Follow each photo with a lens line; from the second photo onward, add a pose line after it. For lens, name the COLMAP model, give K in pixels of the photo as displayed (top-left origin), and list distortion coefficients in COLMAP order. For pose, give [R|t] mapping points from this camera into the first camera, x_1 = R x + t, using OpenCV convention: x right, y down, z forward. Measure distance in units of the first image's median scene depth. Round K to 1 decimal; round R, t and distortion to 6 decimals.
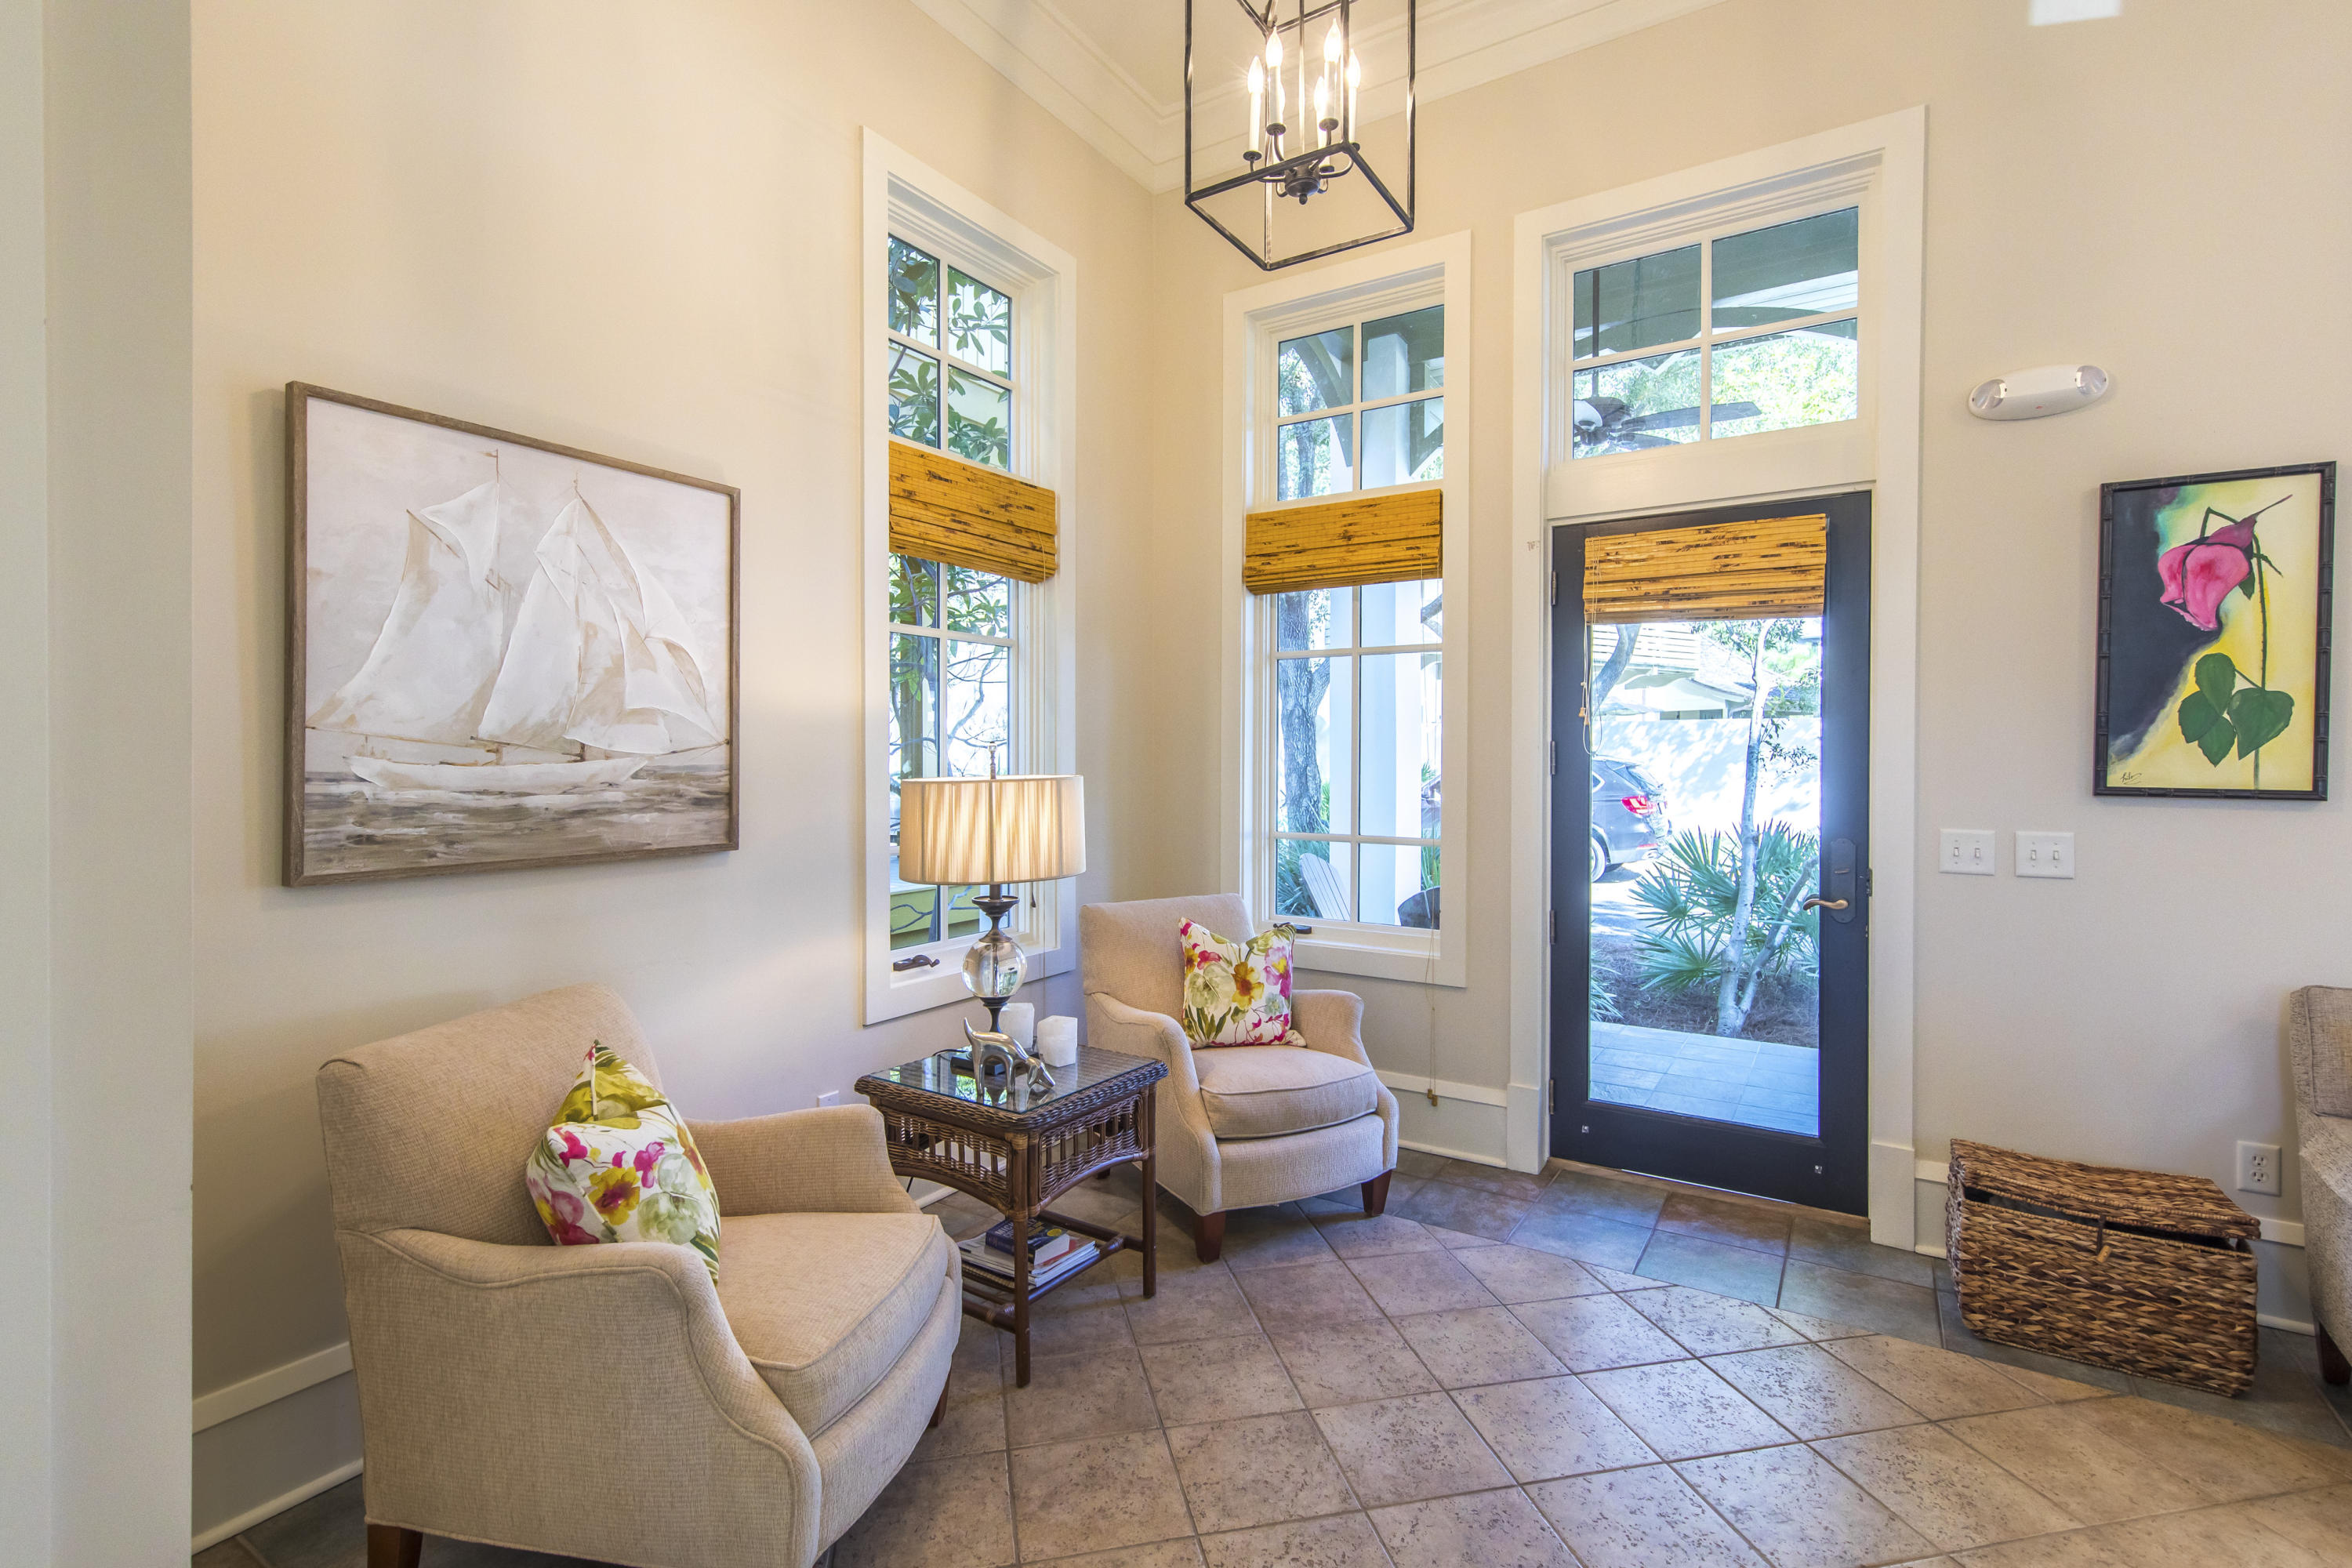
lens RADIAL K [[1072.8, 0, 1200.6], [0, 1072.8, 765.0], [0, 0, 1]] dist [0.005663, -0.000720]
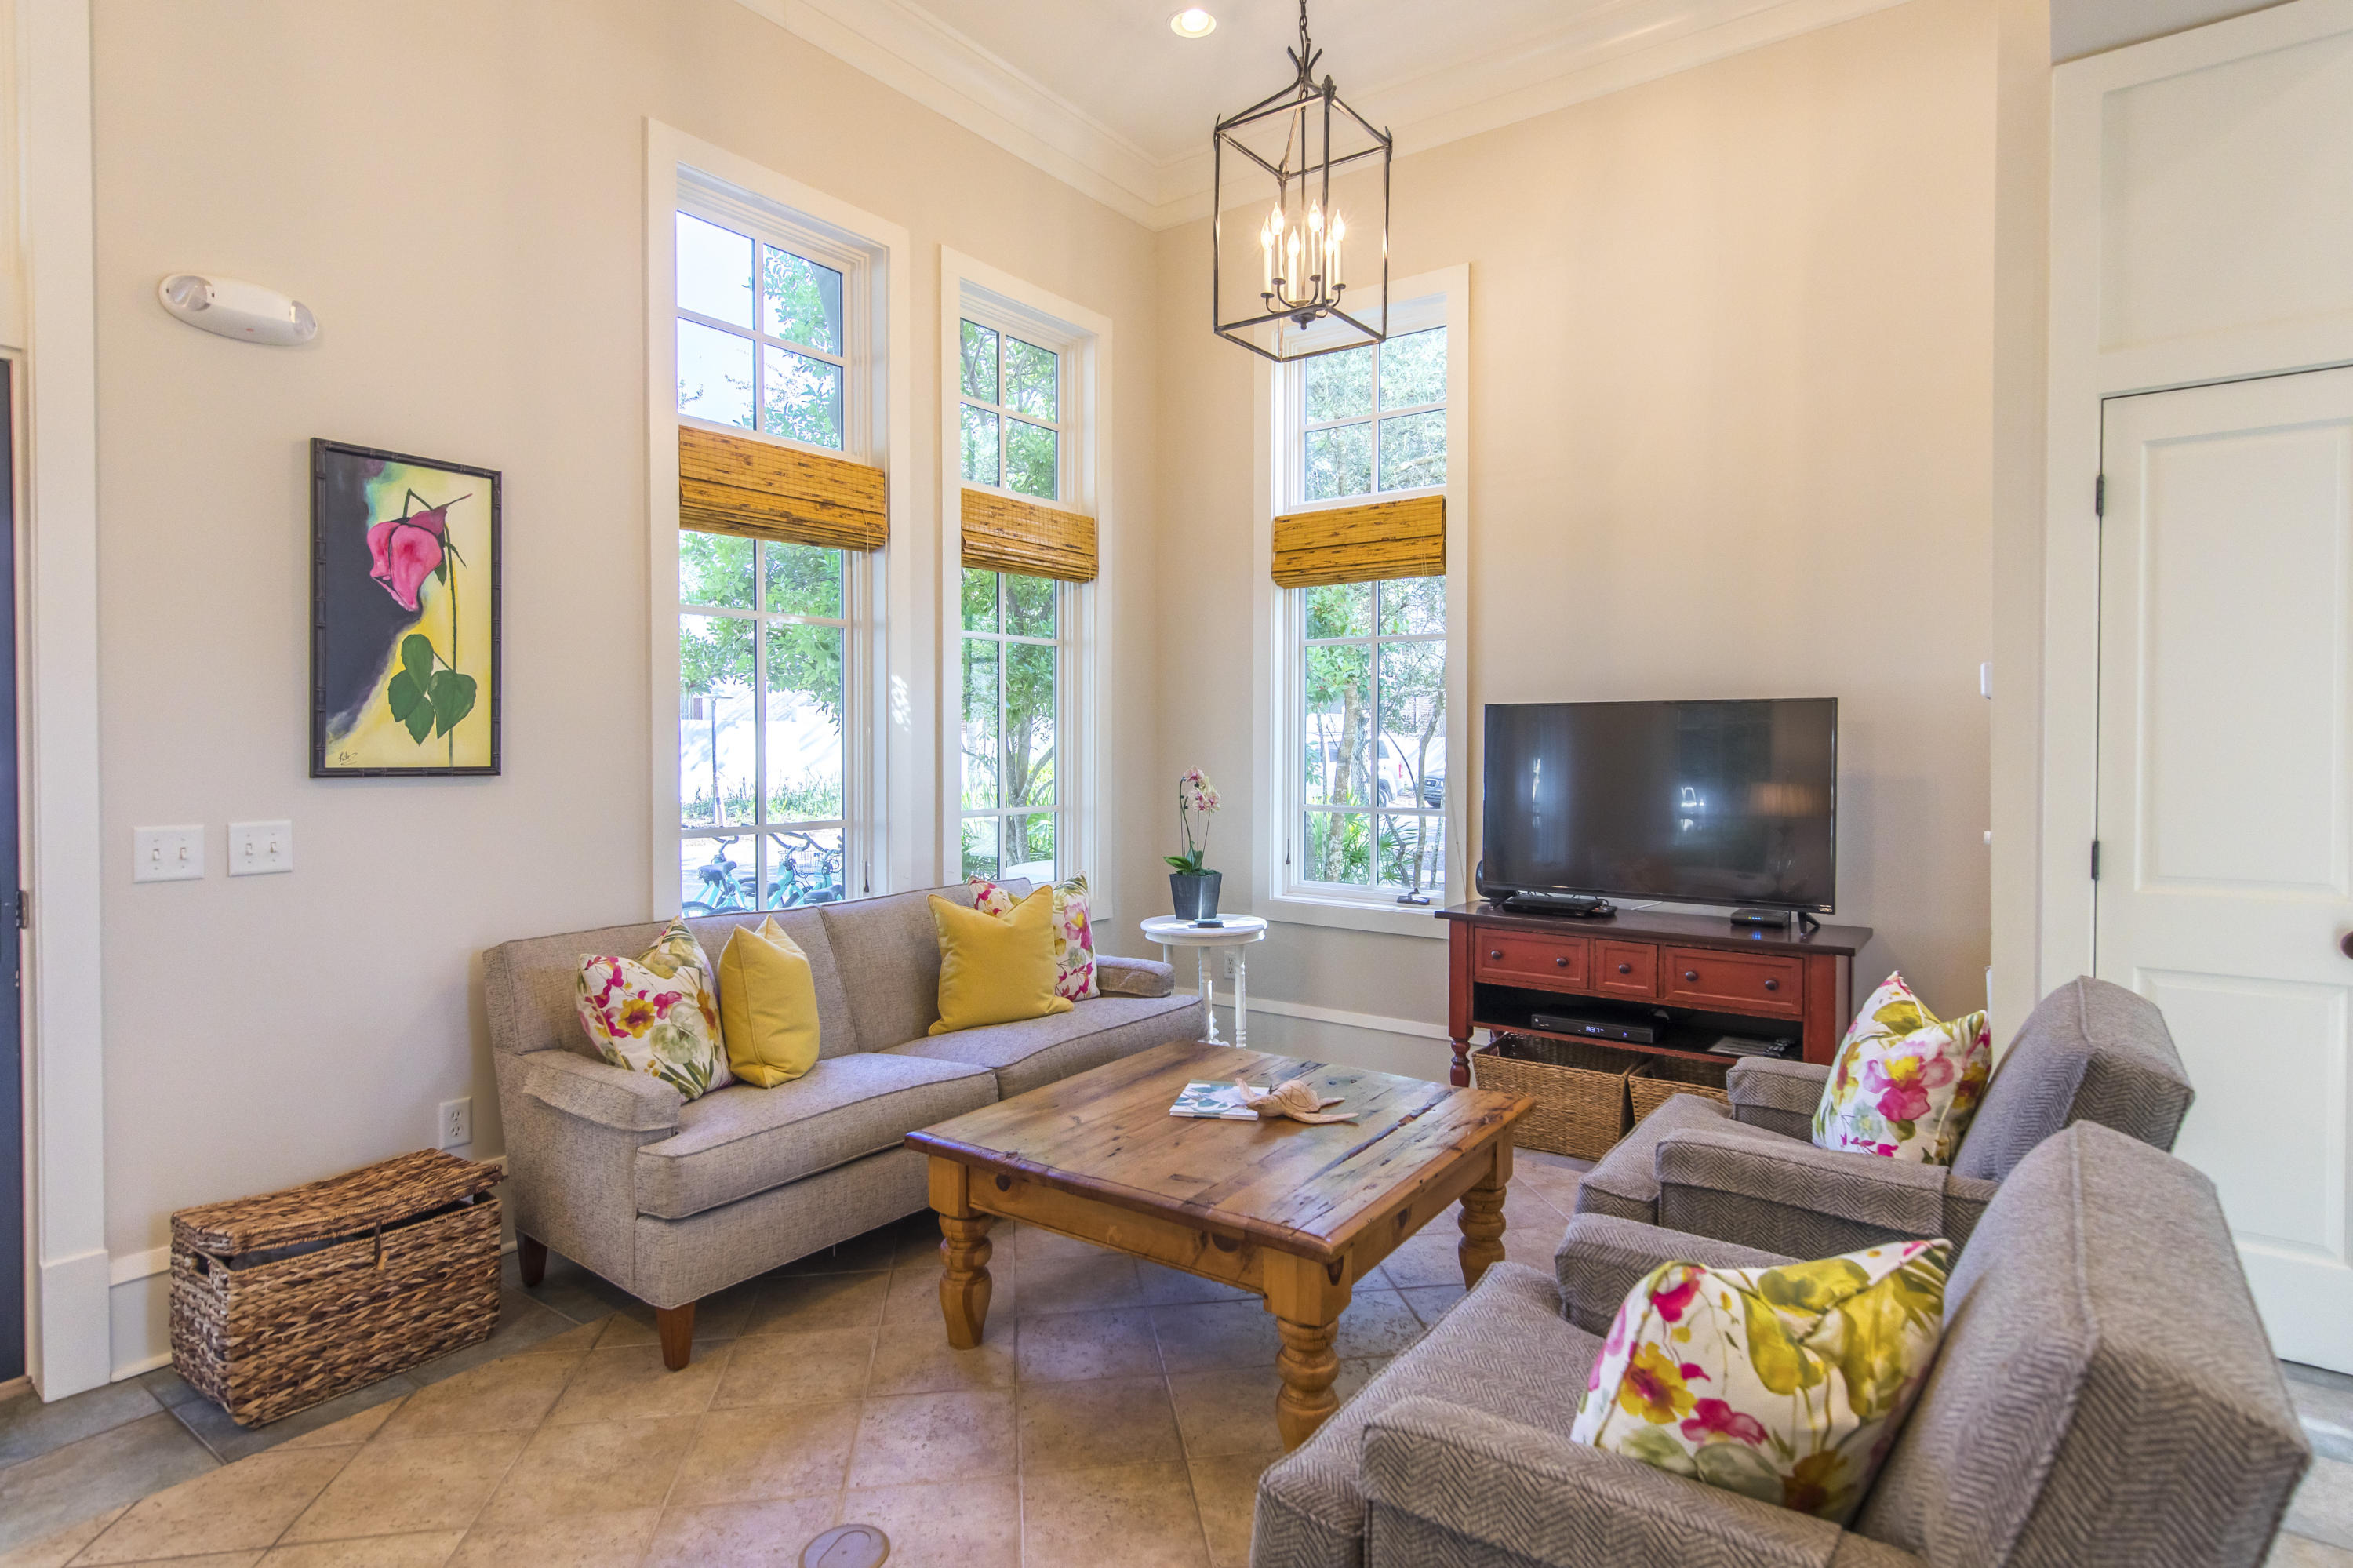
lens RADIAL K [[1209.8, 0, 1165.8], [0, 1209.8, 761.6], [0, 0, 1]] dist [-0.000909, 0.001773]
pose [[0.077443, -0.017822, 0.996837, -0.145181], [0.007683, 0.999821, 0.017278, 0.002499], [-0.996967, 0.006321, 0.077566, 0.208231]]
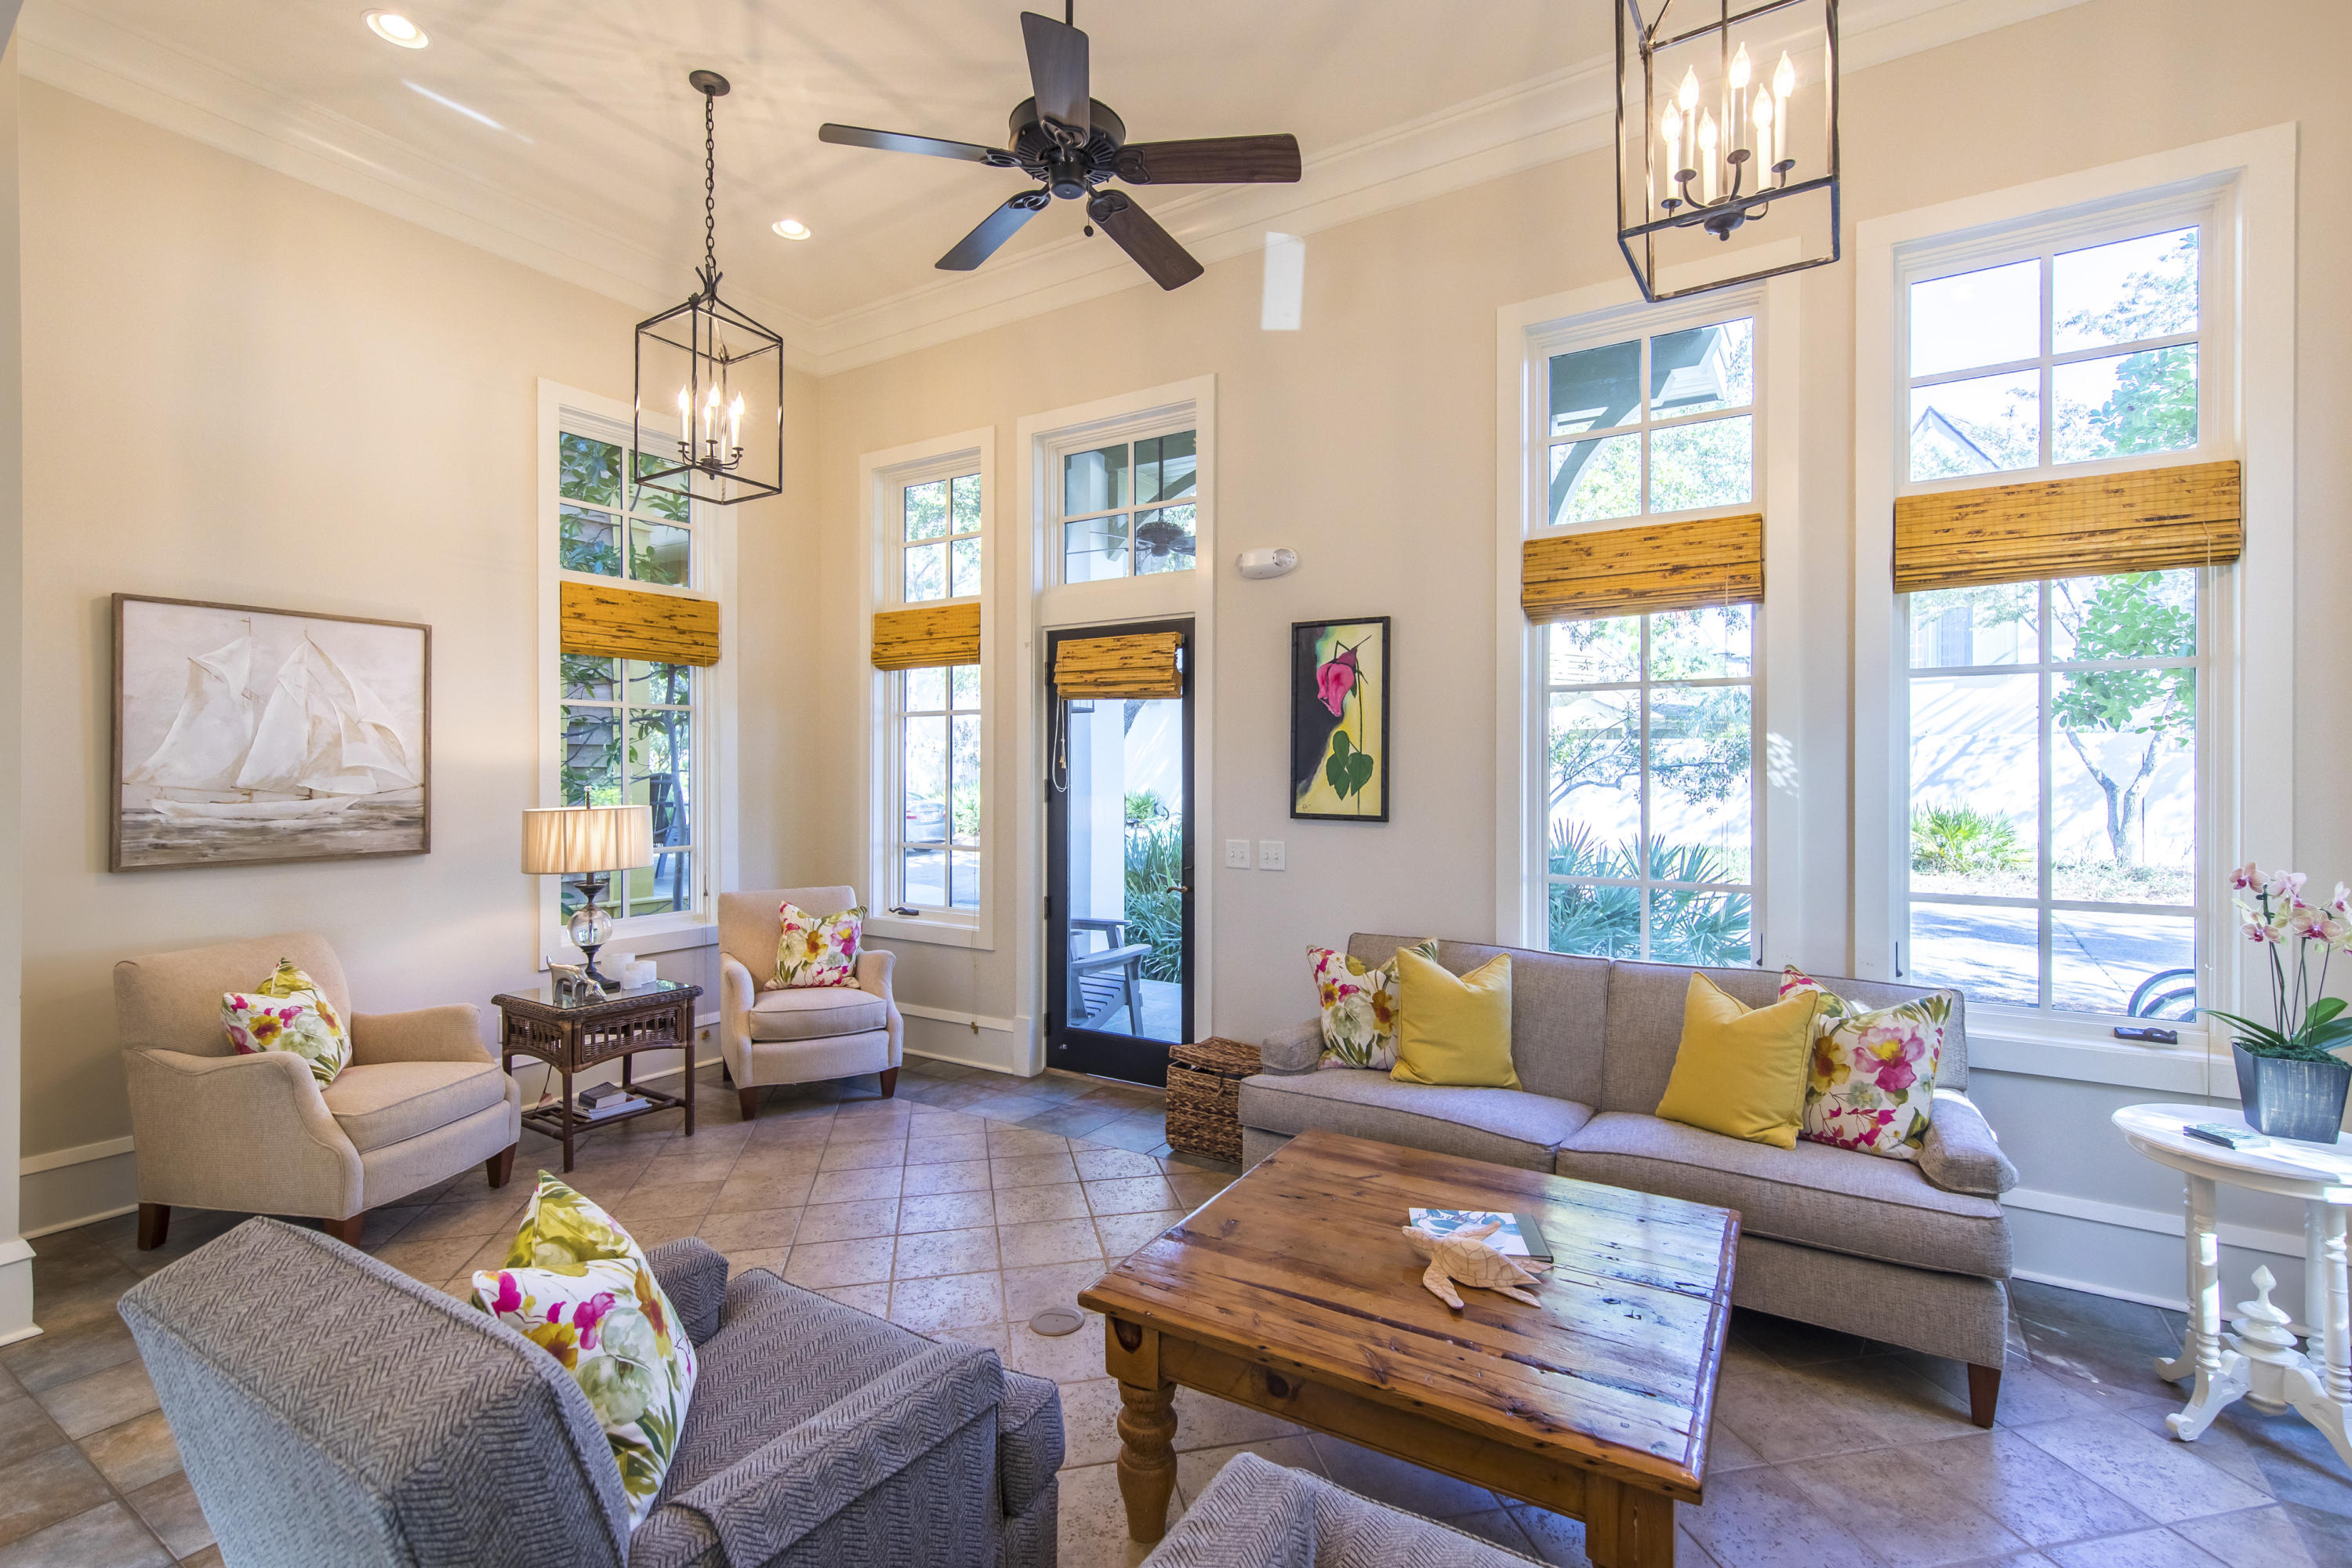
lens RADIAL K [[1072.8, 0, 1211.8], [0, 1072.8, 770.6], [0, 0, 1]] dist [0.005663, -0.000720]
pose [[0.999985, -0.000633, 0.005427, 0.742283], [0.000666, 0.999981, -0.006053, -0.034102], [-0.005423, 0.006057, 0.999967, -0.614448]]
